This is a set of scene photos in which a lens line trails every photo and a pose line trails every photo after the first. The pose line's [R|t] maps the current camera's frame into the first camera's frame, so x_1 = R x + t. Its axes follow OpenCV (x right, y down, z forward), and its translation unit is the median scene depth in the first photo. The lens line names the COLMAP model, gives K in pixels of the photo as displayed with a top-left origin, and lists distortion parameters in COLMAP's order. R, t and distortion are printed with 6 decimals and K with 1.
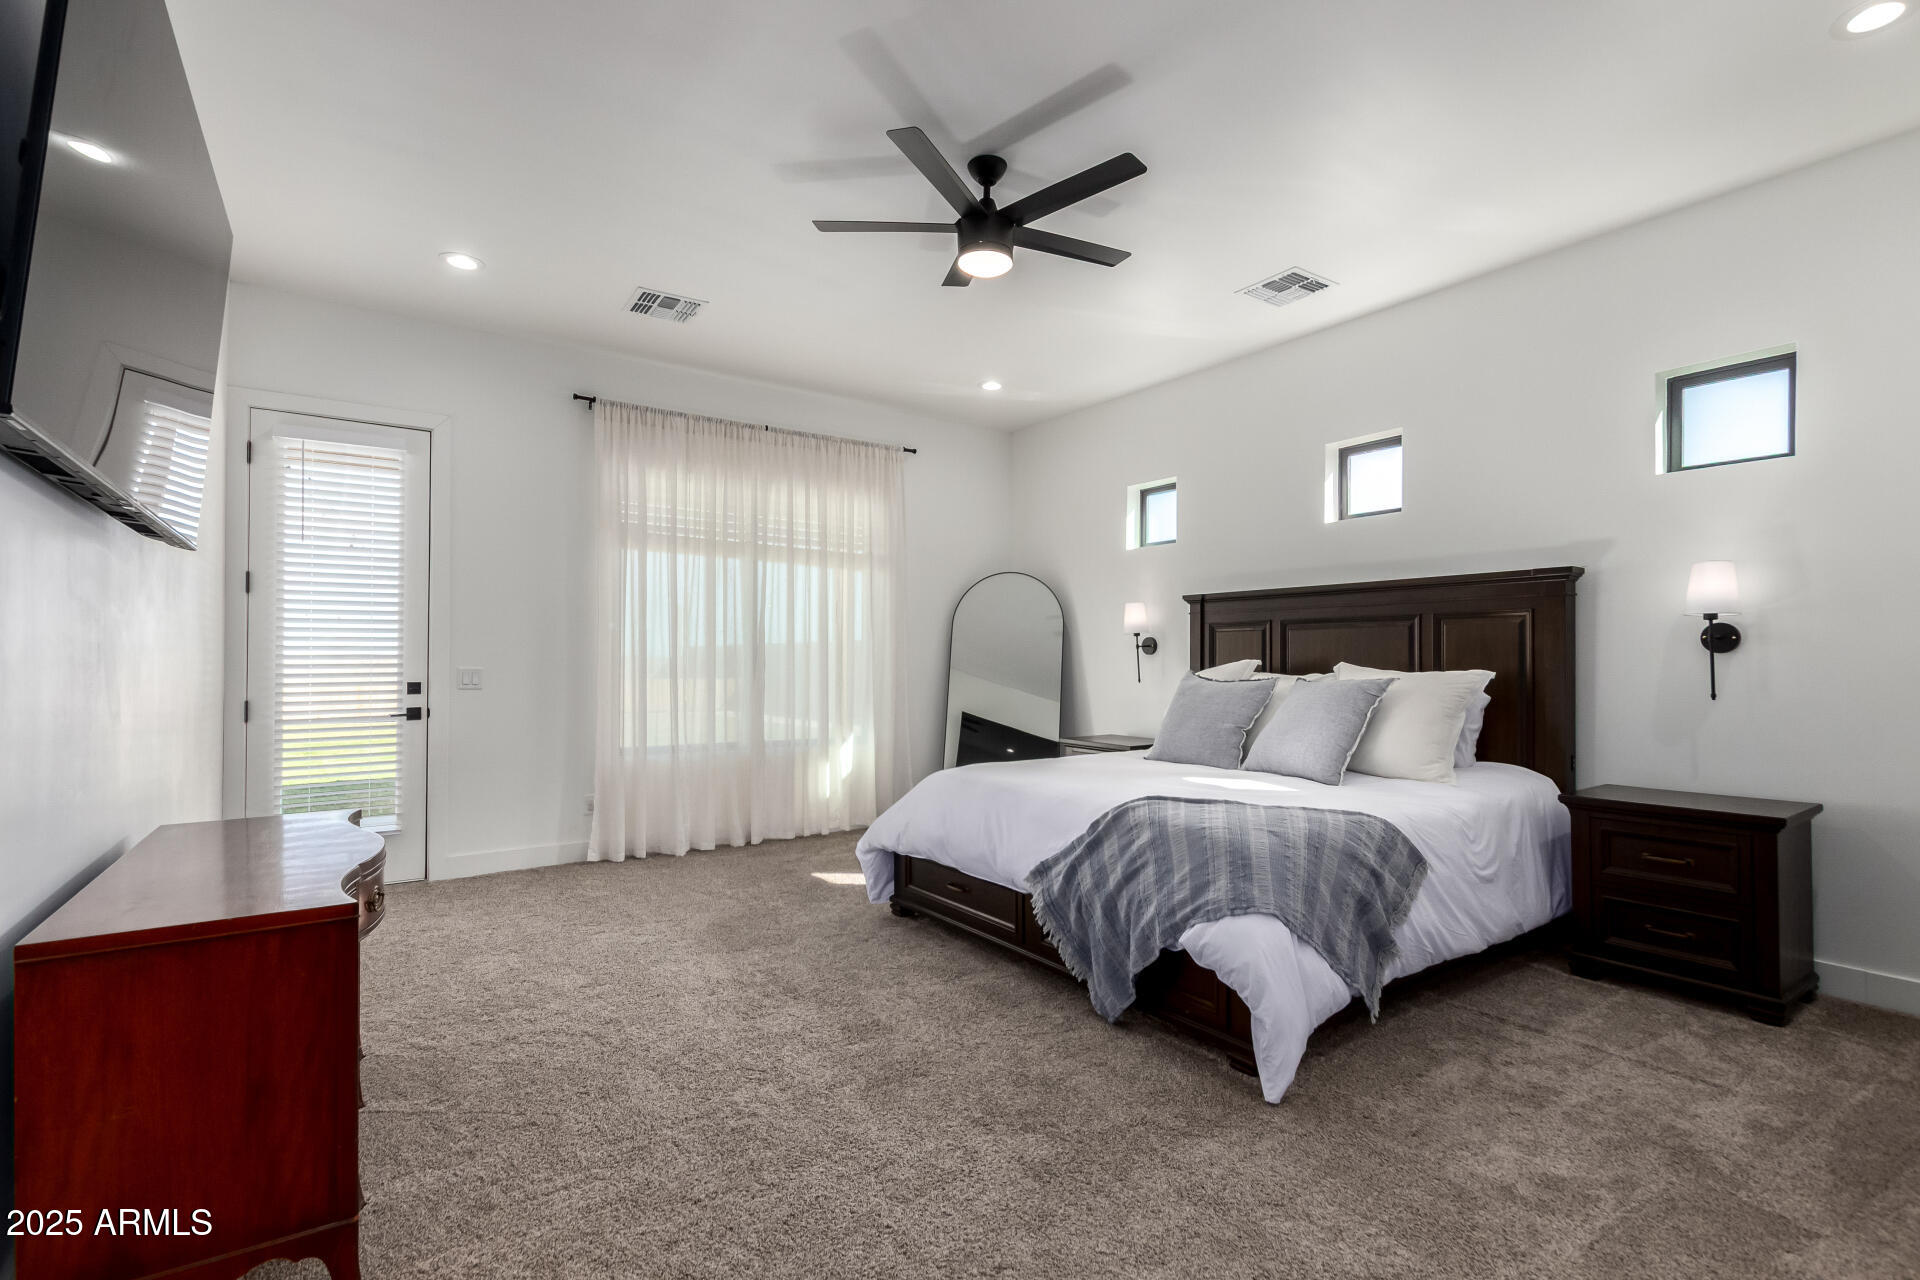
lens RADIAL K [[886.8, 0, 948.4], [0, 886.8, 641.6], [0, 0, 1]] dist [0.002189, -0.000193]
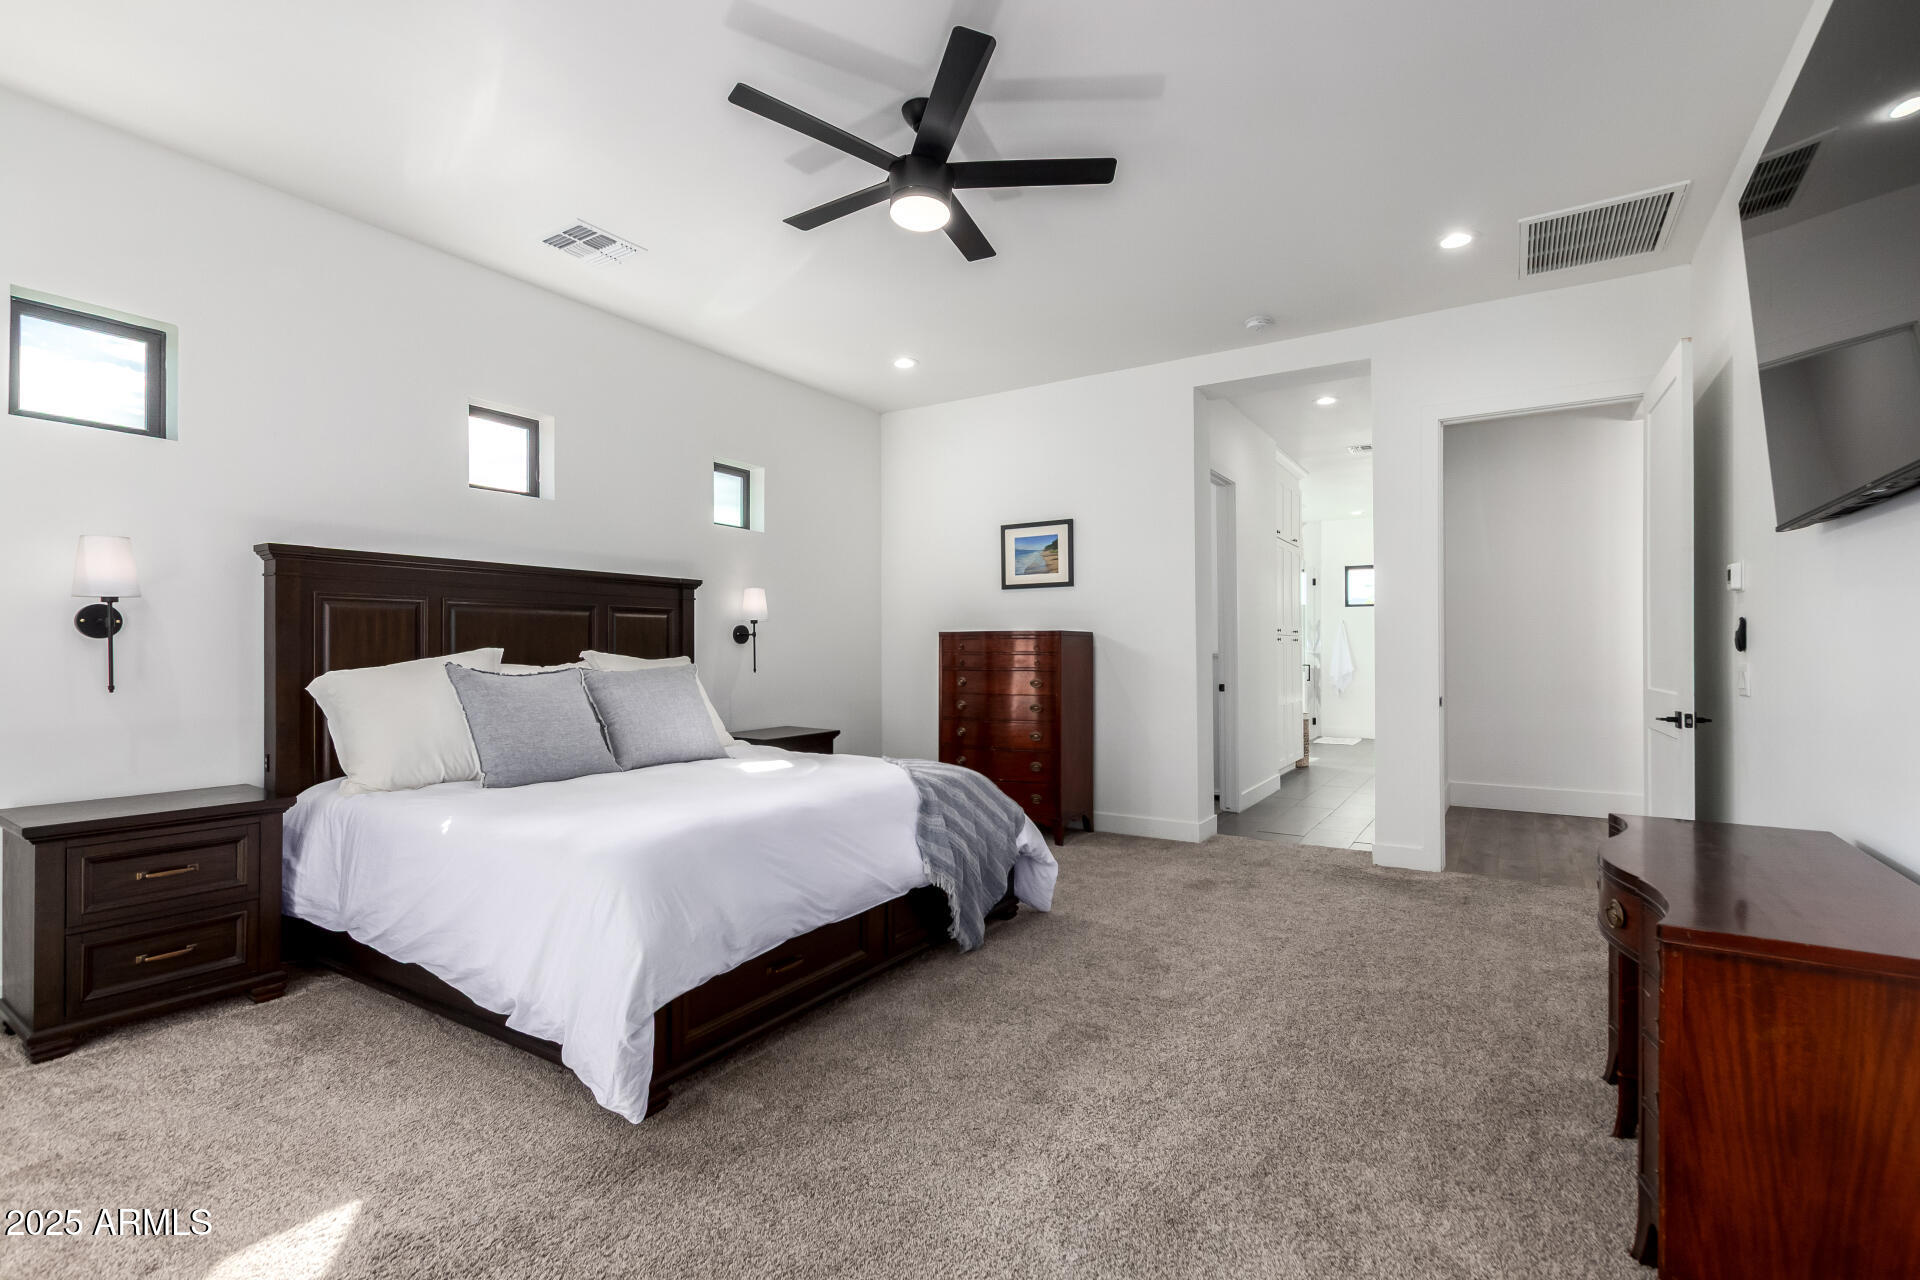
lens RADIAL K [[886.8, 0, 948.0], [0, 886.8, 649.8], [0, 0, 1]] dist [0.002189, -0.000193]
pose [[-0.396137, -0.003573, 0.918184, -0.620401], [-0.014266, 0.999896, -0.002264, 0.019520], [-0.918081, -0.013995, -0.396147, 1.038902]]
